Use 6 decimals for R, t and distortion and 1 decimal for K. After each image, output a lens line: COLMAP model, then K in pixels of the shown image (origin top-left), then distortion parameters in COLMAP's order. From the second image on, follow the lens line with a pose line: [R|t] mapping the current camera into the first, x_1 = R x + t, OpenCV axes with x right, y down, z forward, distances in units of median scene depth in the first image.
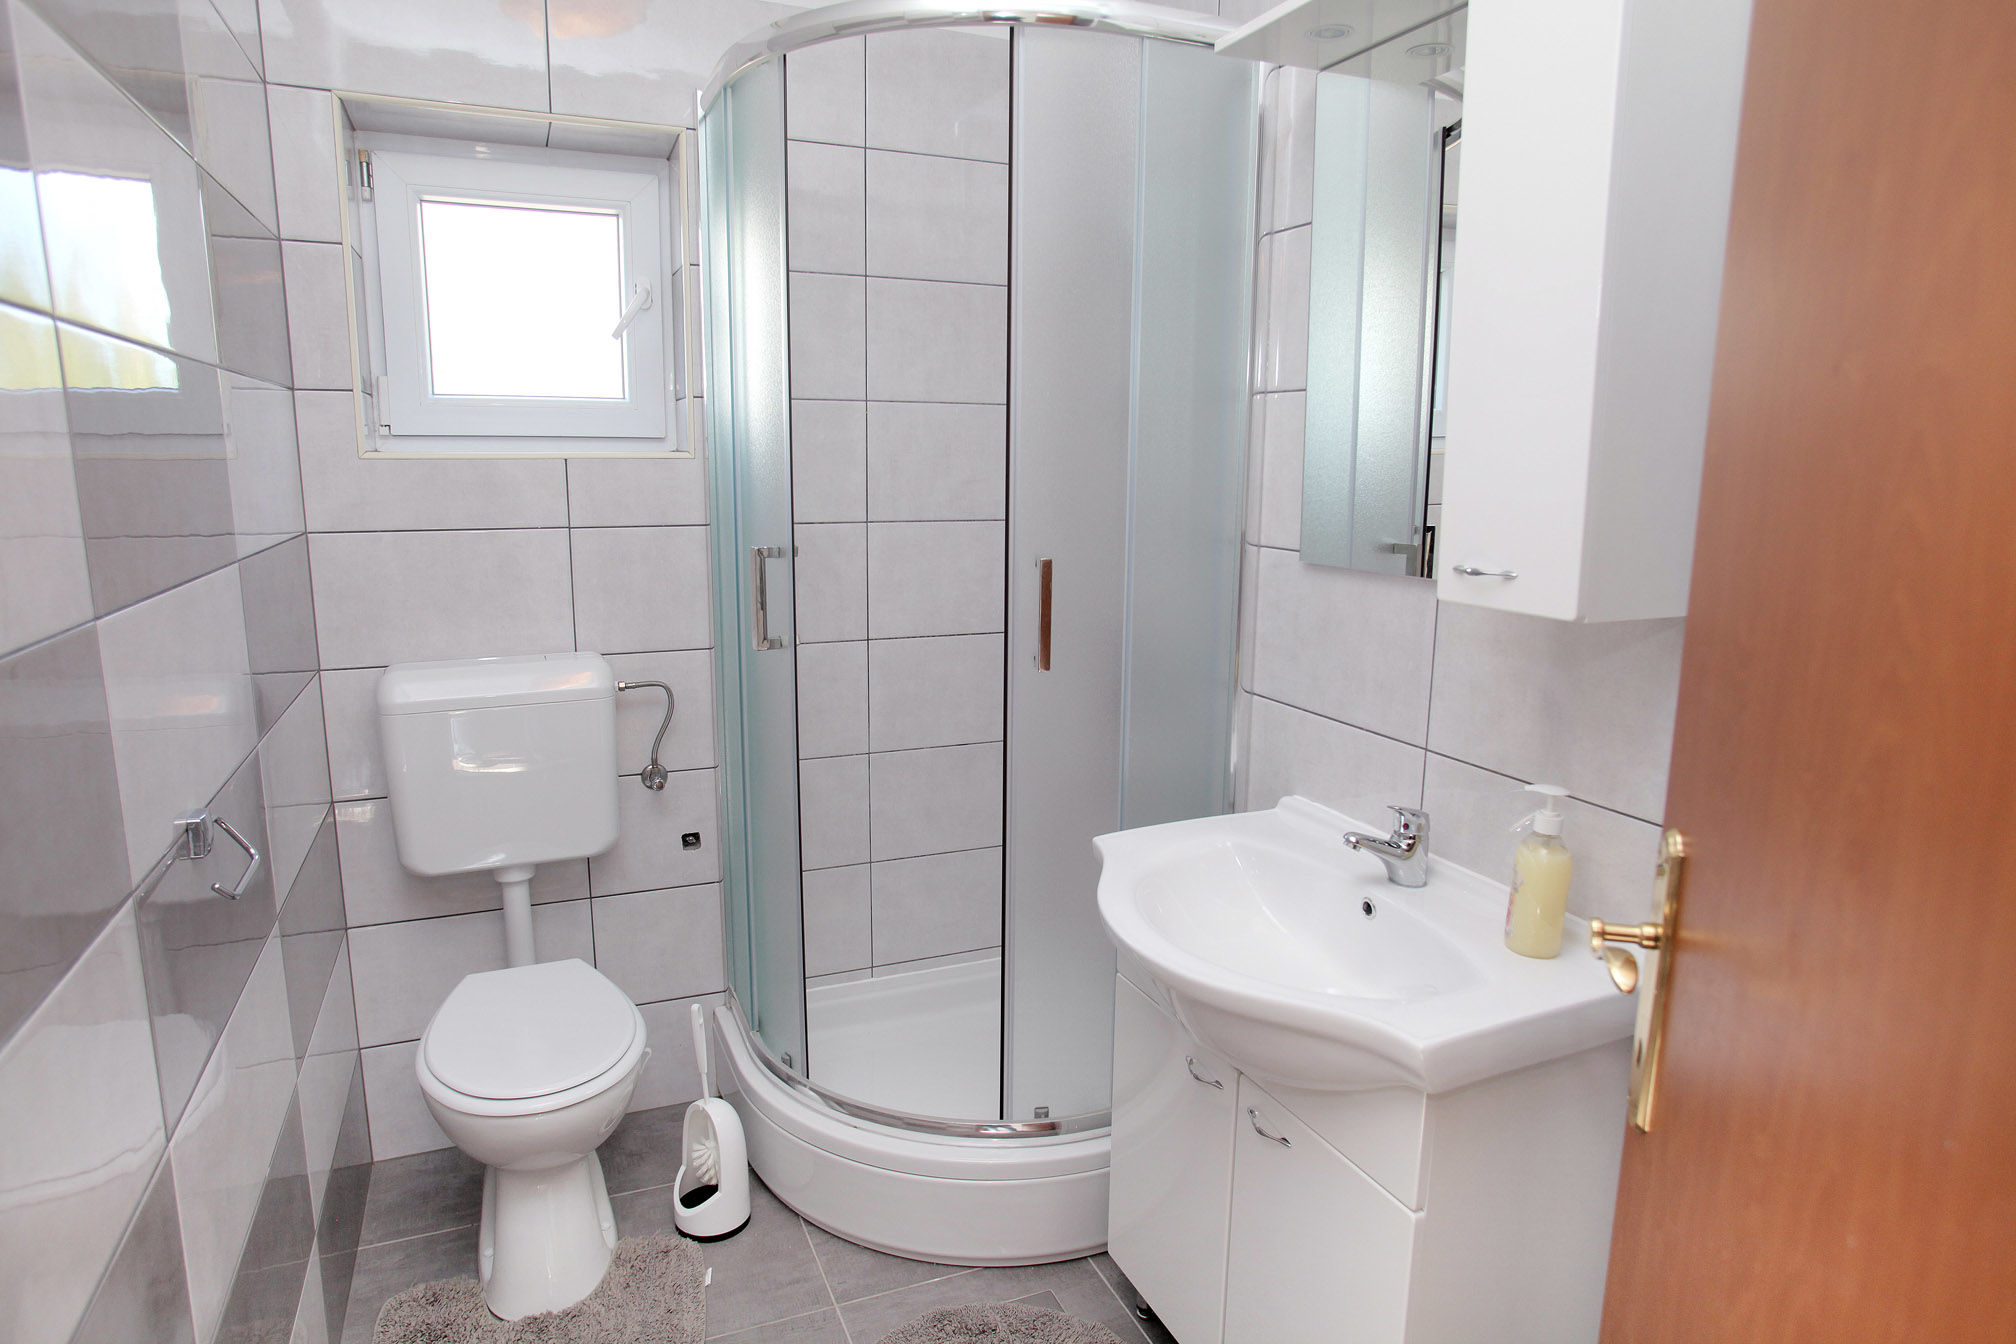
lens RADIAL K [[1173.0, 0, 993.8], [0, 1173.0, 671.7], [0, 0, 1]] dist [-0.019748, 0.000426]
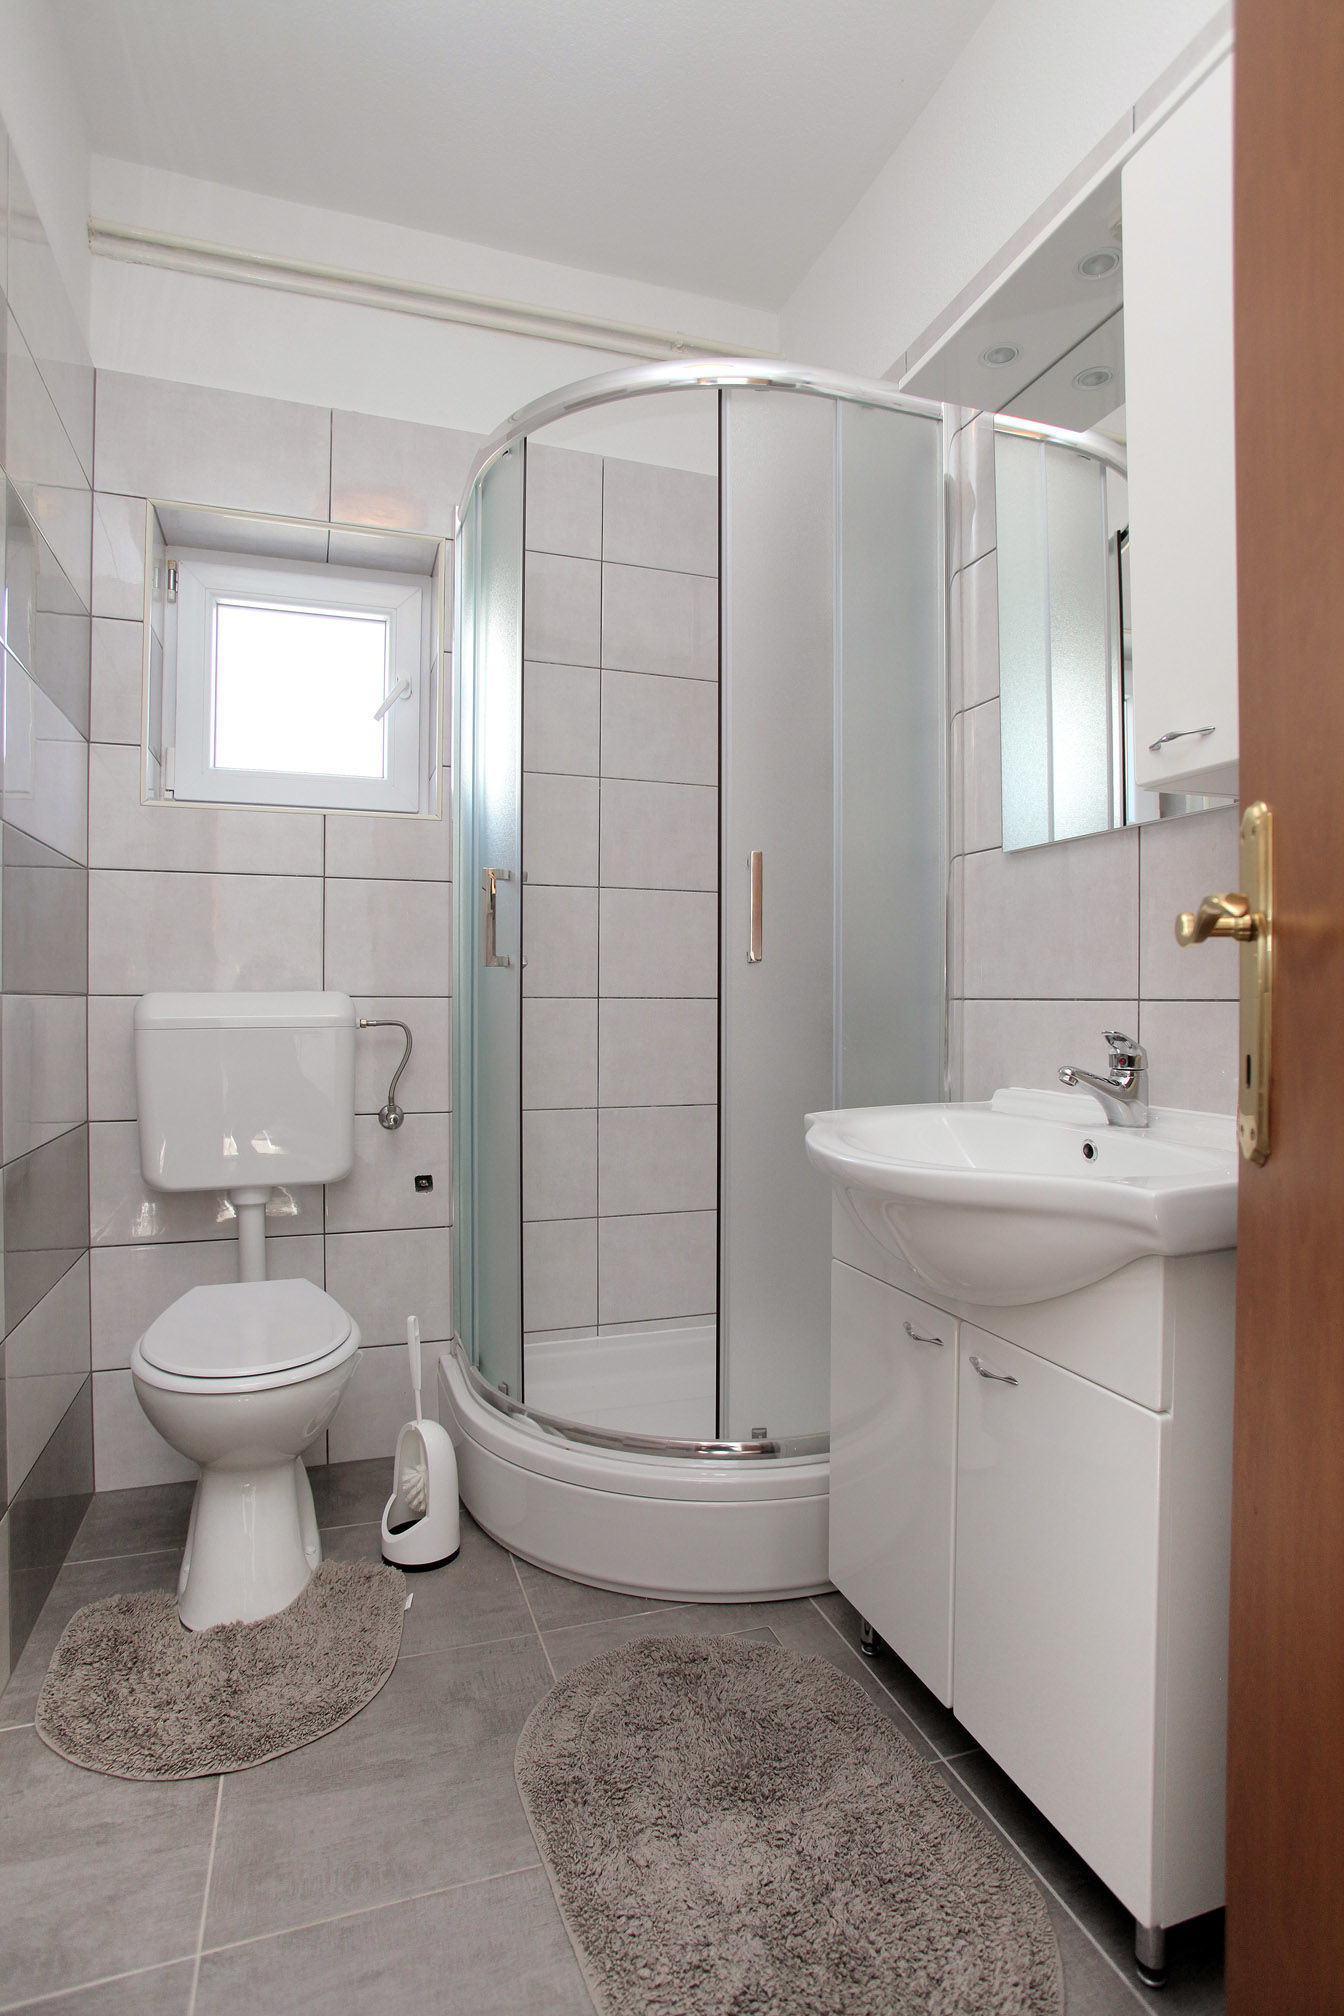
lens RADIAL K [[1048.8, 0, 677.6], [0, 1048.8, 1002.6], [0, 0, 1]] dist [-0.033110, 0.002765]
pose [[0.998119, -0.005299, -0.061072, 0.027262], [-0.005610, 0.984180, -0.177082, 0.175100], [0.061044, 0.177091, 0.982300, 0.089146]]
